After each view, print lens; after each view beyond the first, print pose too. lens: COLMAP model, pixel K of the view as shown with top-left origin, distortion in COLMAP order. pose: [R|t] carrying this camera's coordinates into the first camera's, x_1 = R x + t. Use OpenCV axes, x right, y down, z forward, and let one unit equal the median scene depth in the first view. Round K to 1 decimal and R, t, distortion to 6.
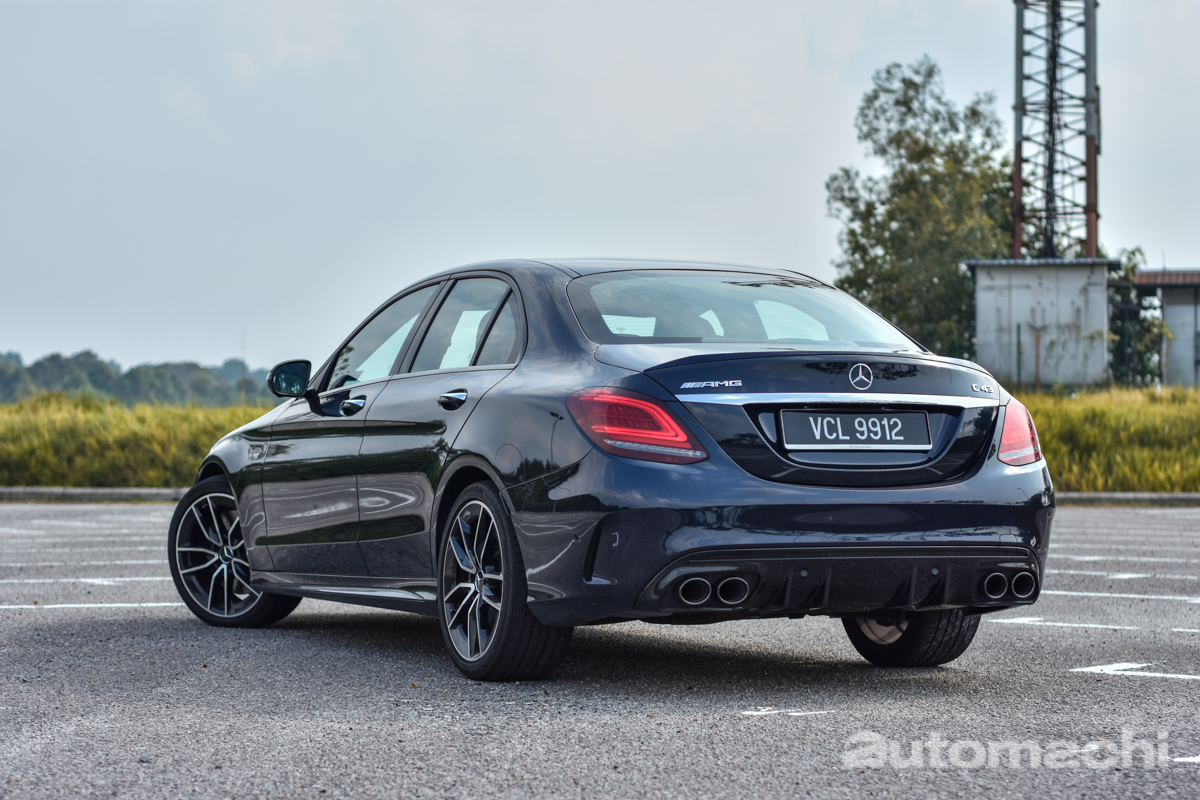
lens RADIAL K [[2907.3, 0, 600.2], [0, 2907.3, 400.6], [0, 0, 1]] dist [0.081544, 0.000000]
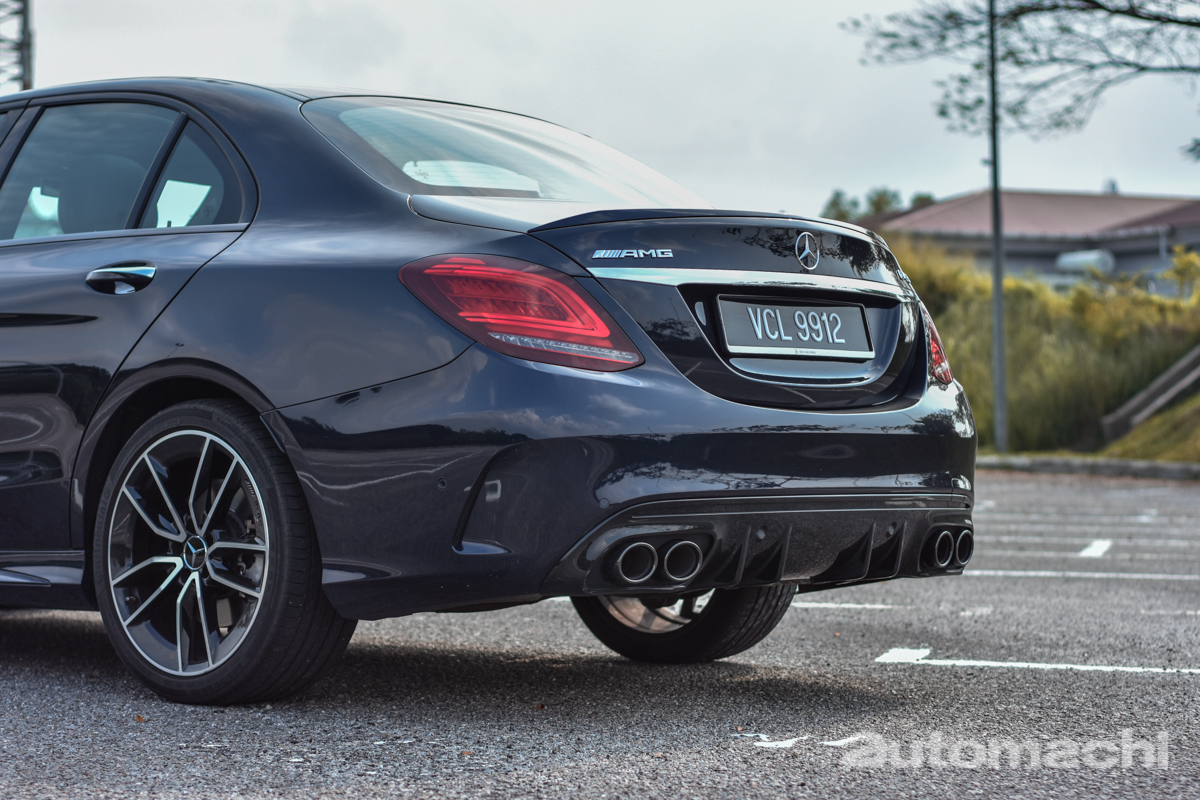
lens RADIAL K [[2907.3, 0, 600.6], [0, 2907.3, 398.8], [0, 0, 1]] dist [0.081544, 0.000000]
pose [[0.919511, 0.008694, 0.392969, -0.227401], [-0.012352, 0.999901, 0.006780, 0.022982], [-0.392871, -0.011088, 0.919527, 0.381112]]
